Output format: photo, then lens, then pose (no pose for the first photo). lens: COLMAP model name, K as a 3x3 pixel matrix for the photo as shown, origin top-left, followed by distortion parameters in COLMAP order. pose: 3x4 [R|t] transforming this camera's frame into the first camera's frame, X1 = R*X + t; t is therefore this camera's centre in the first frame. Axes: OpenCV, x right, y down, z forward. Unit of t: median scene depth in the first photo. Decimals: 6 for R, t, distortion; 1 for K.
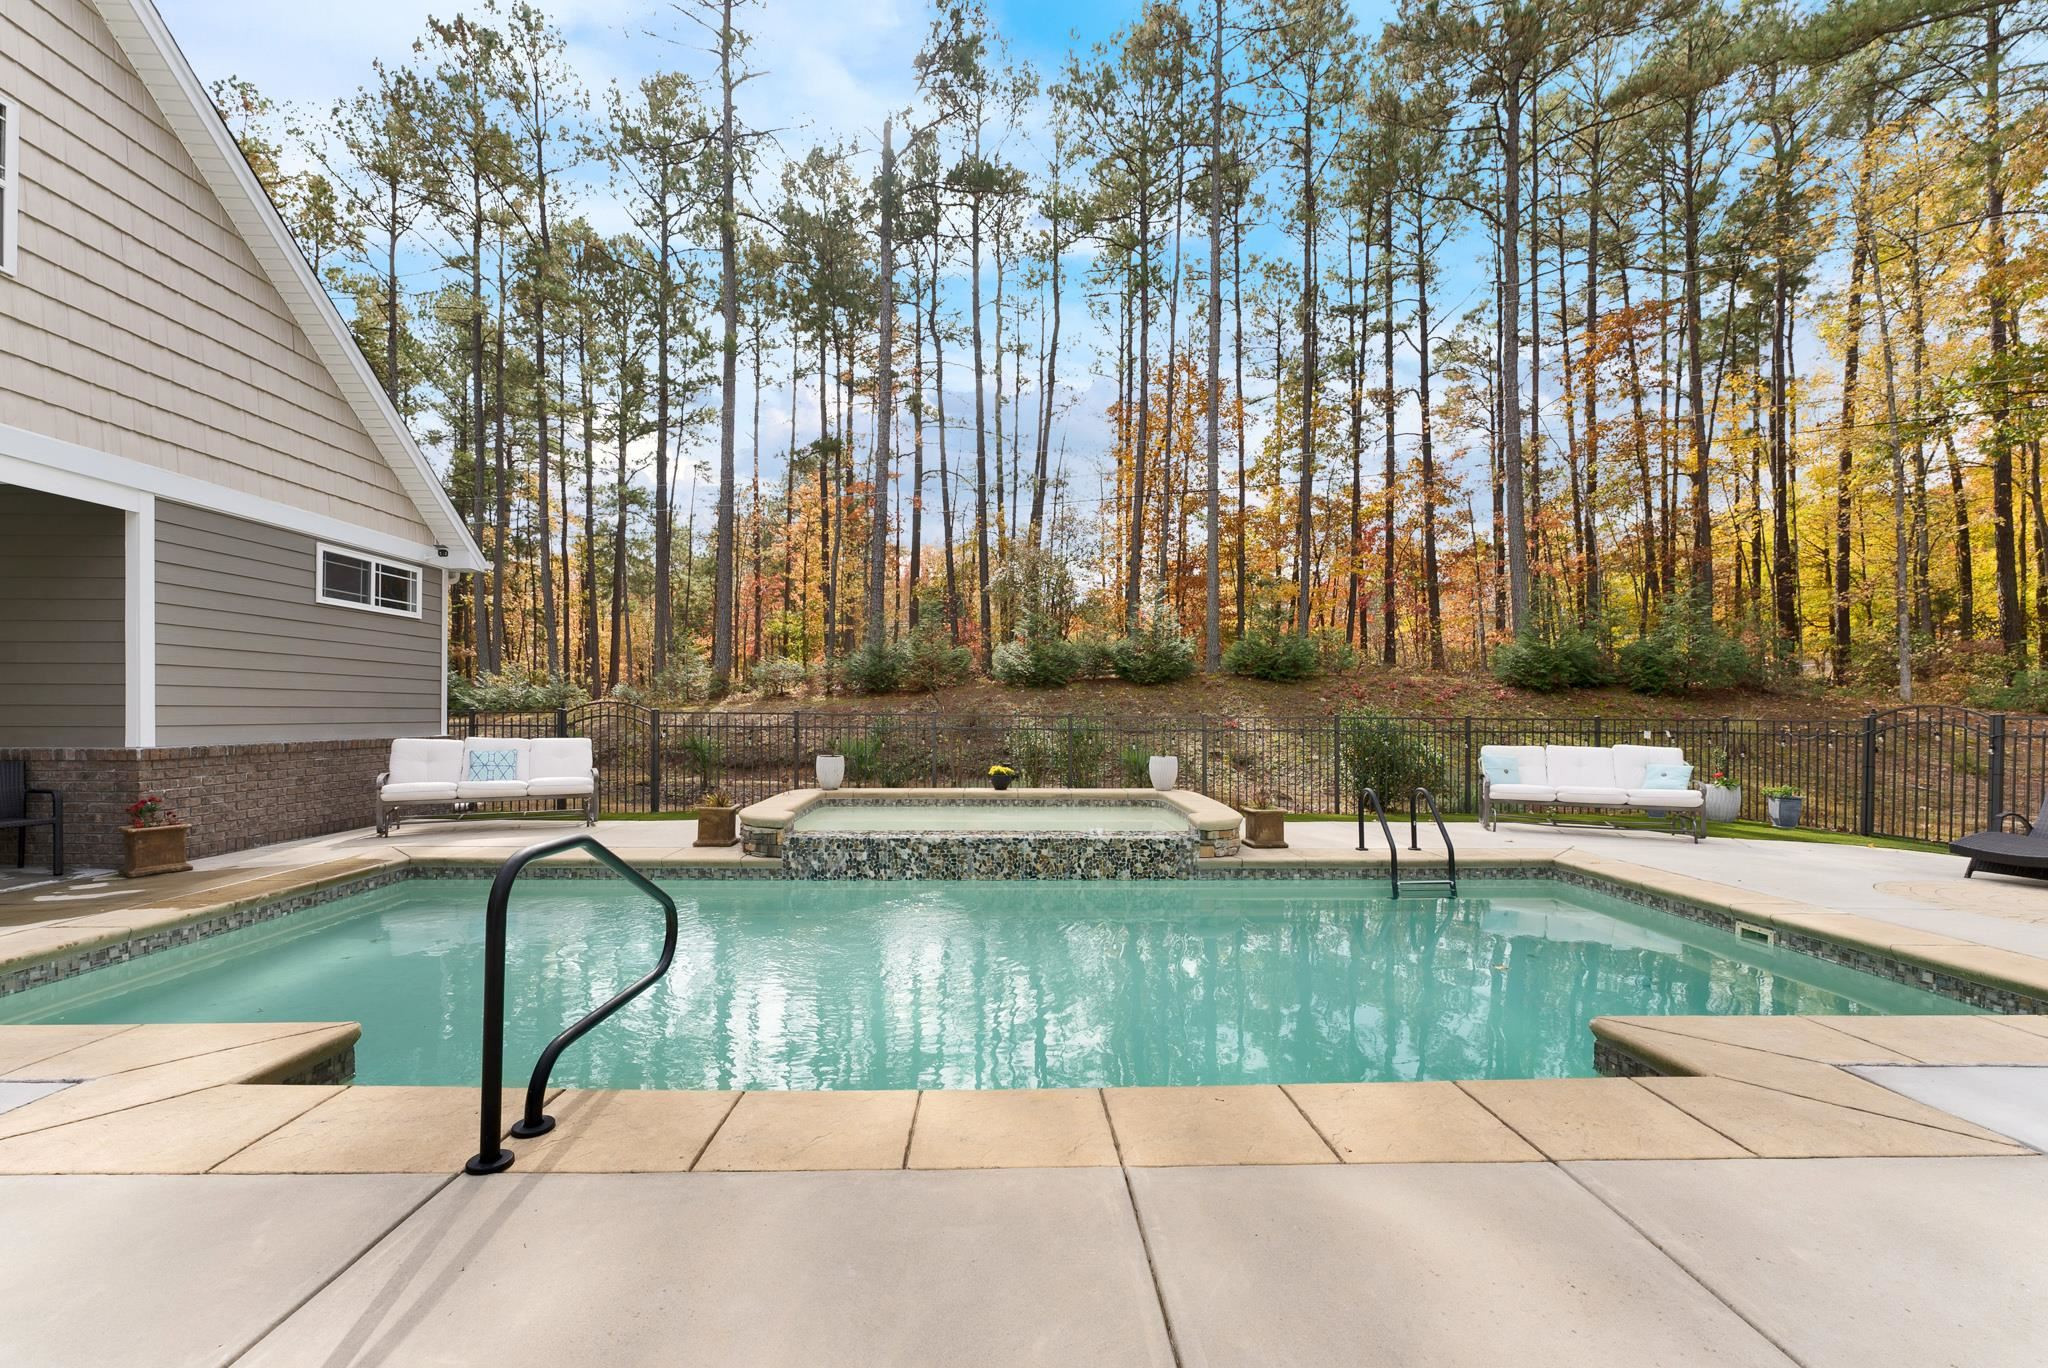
lens RADIAL K [[826.7, 0, 1016.9], [0, 826.7, 685.3], [0, 0, 1]] dist [-0.001054, -0.000095]
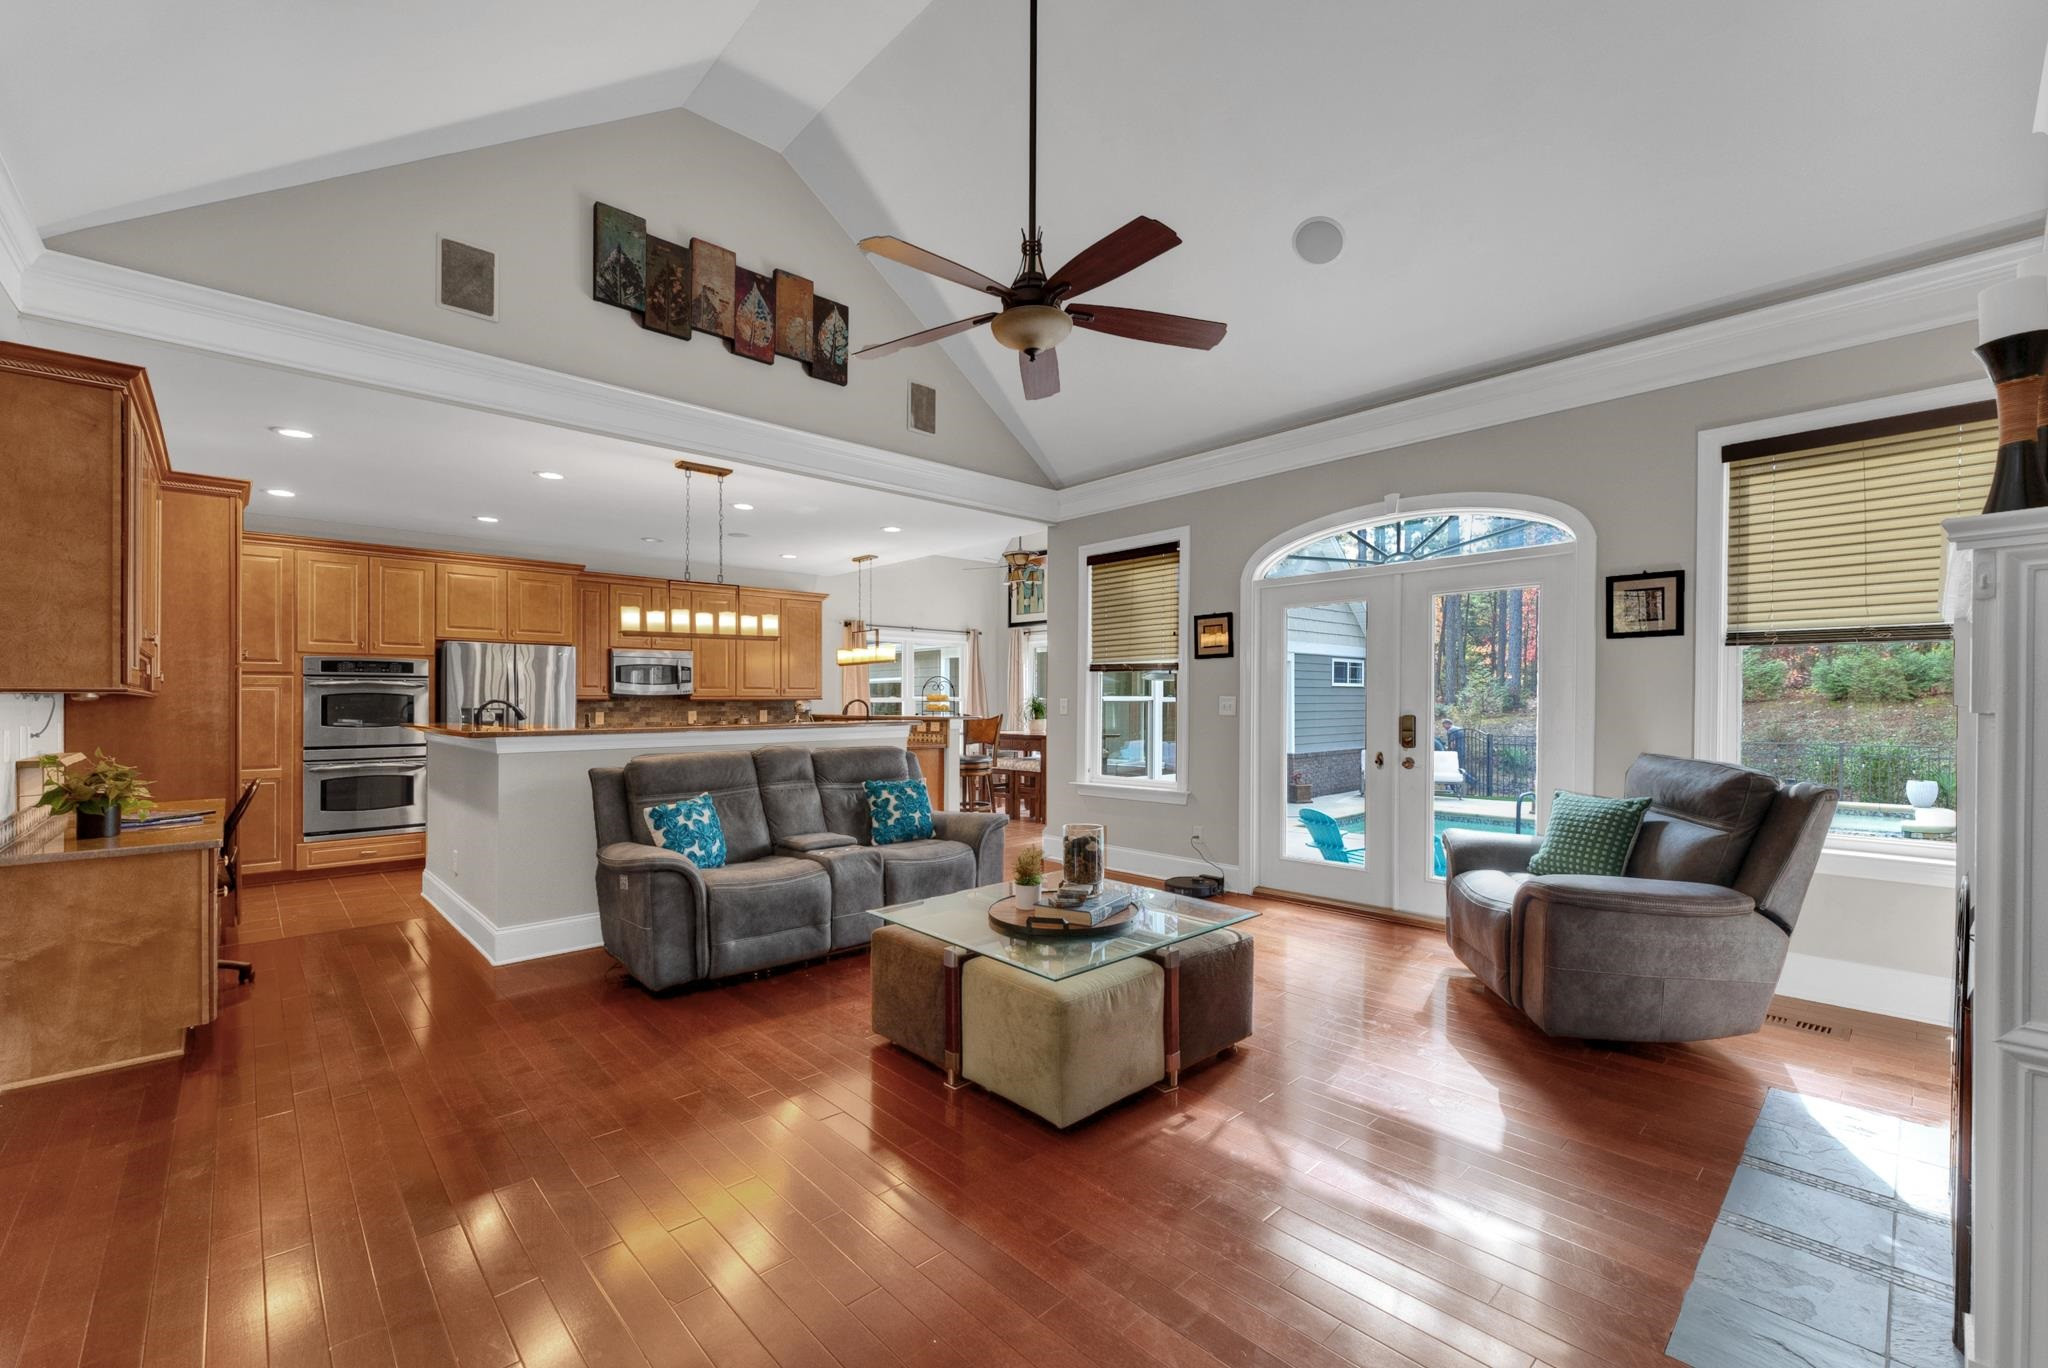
lens RADIAL K [[852.9, 0, 1028.5], [0, 852.9, 689.9], [0, 0, 1]] dist [0.000366, -0.000038]
pose [[0.670036, -0.018723, -0.742093, 0.258295], [0.033007, 0.999445, 0.004586, -0.120018], [0.741595, -0.027567, 0.670281, -1.024873]]
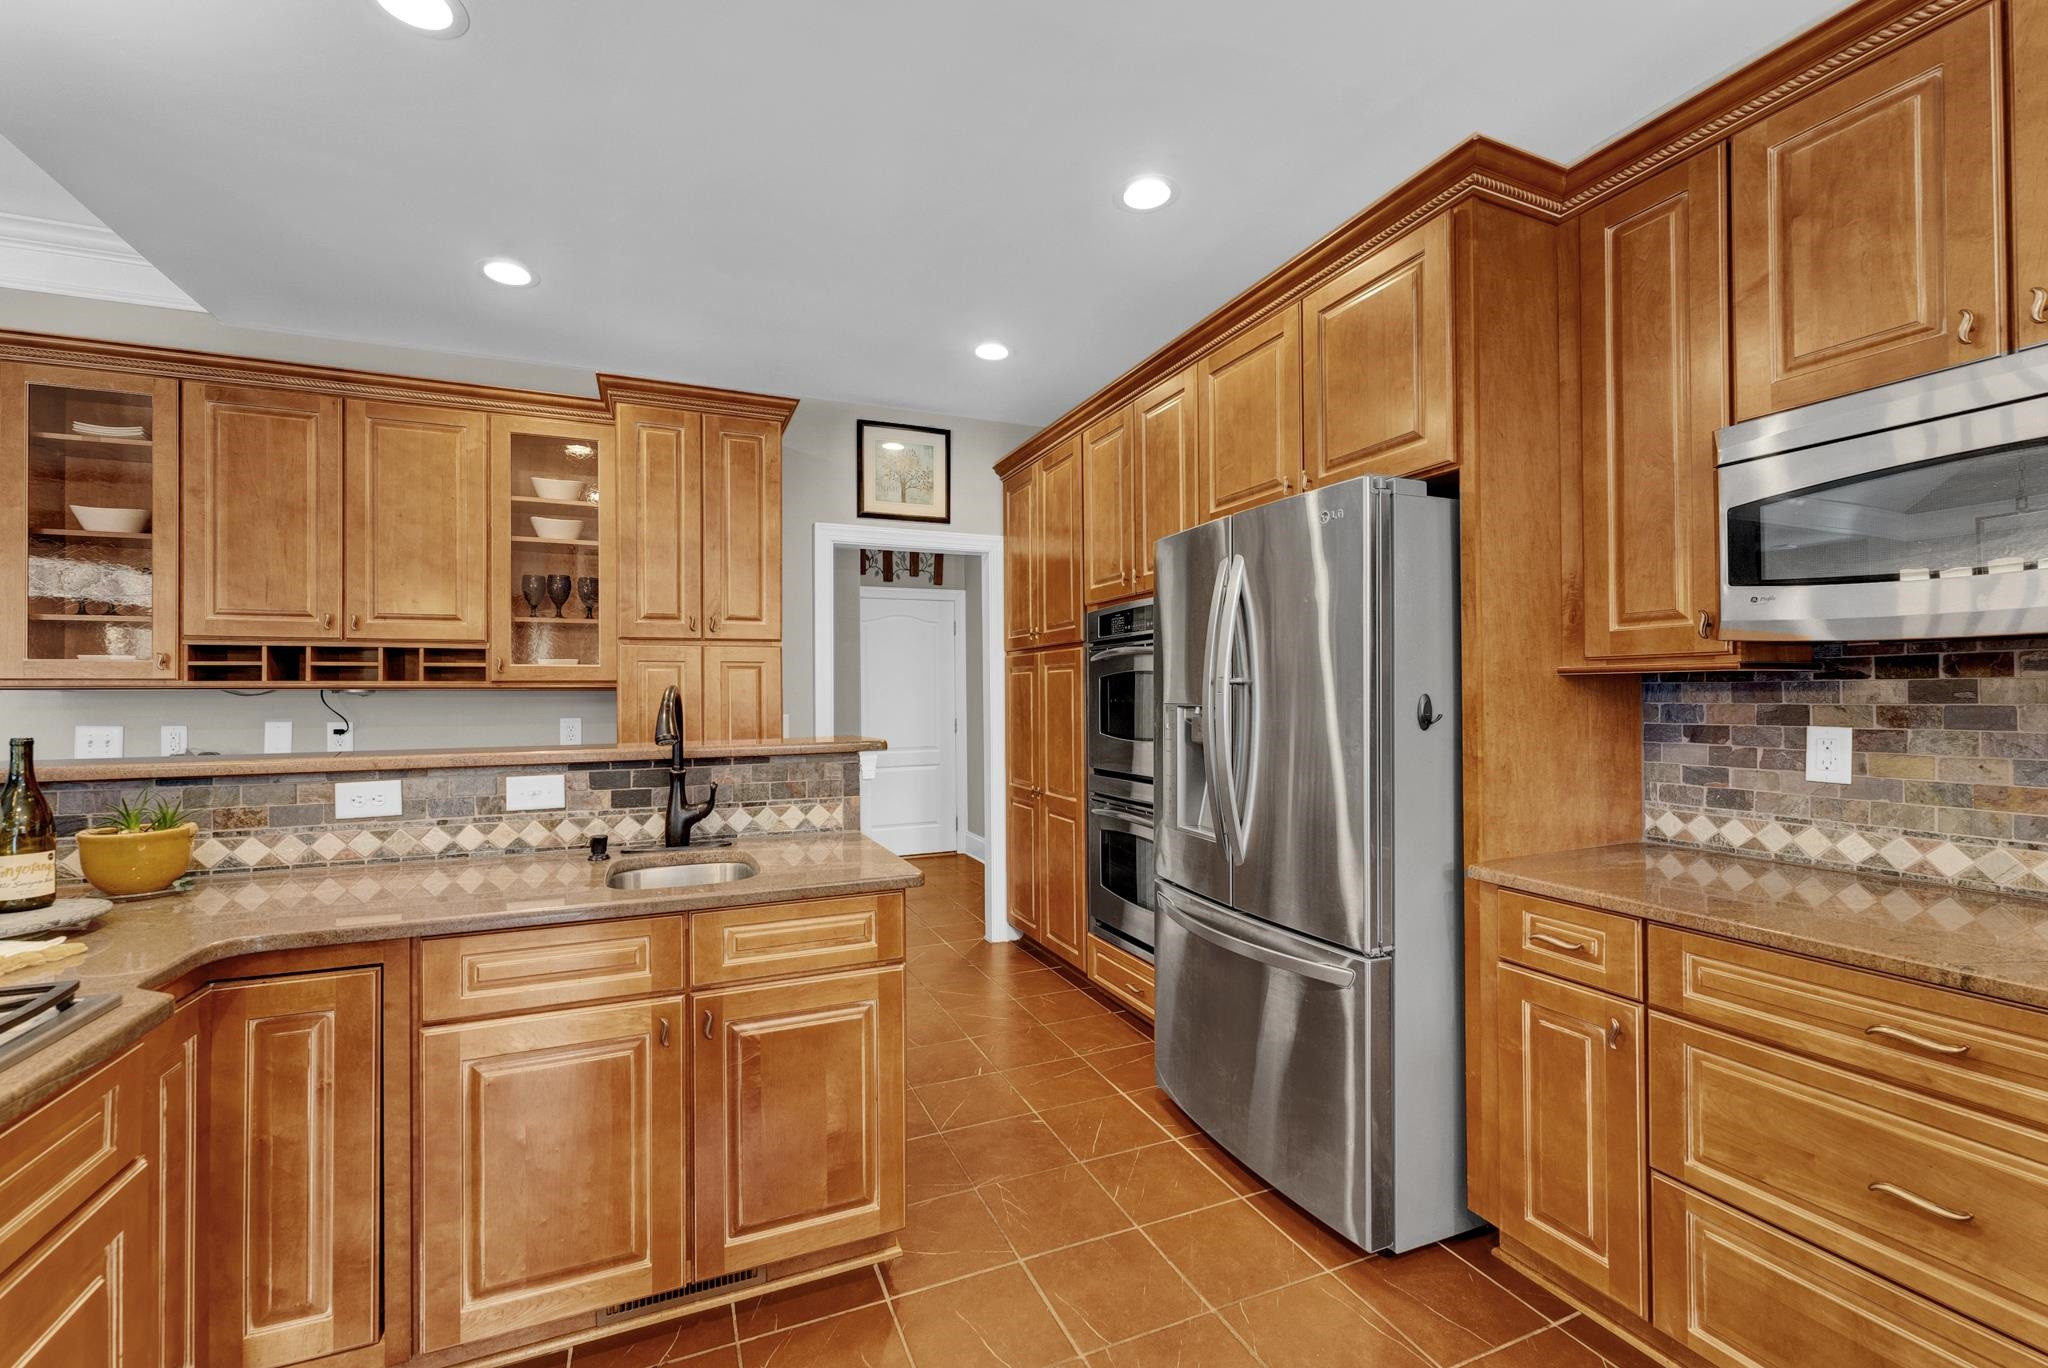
lens RADIAL K [[852.9, 0, 1028.5], [0, 852.9, 689.9], [0, 0, 1]] dist [0.000366, -0.000038]
pose [[-0.923636, -0.001638, -0.383267, -0.488589], [0.015522, 0.999011, -0.041675, -0.110272], [0.382956, -0.044442, -0.922697, -0.630982]]
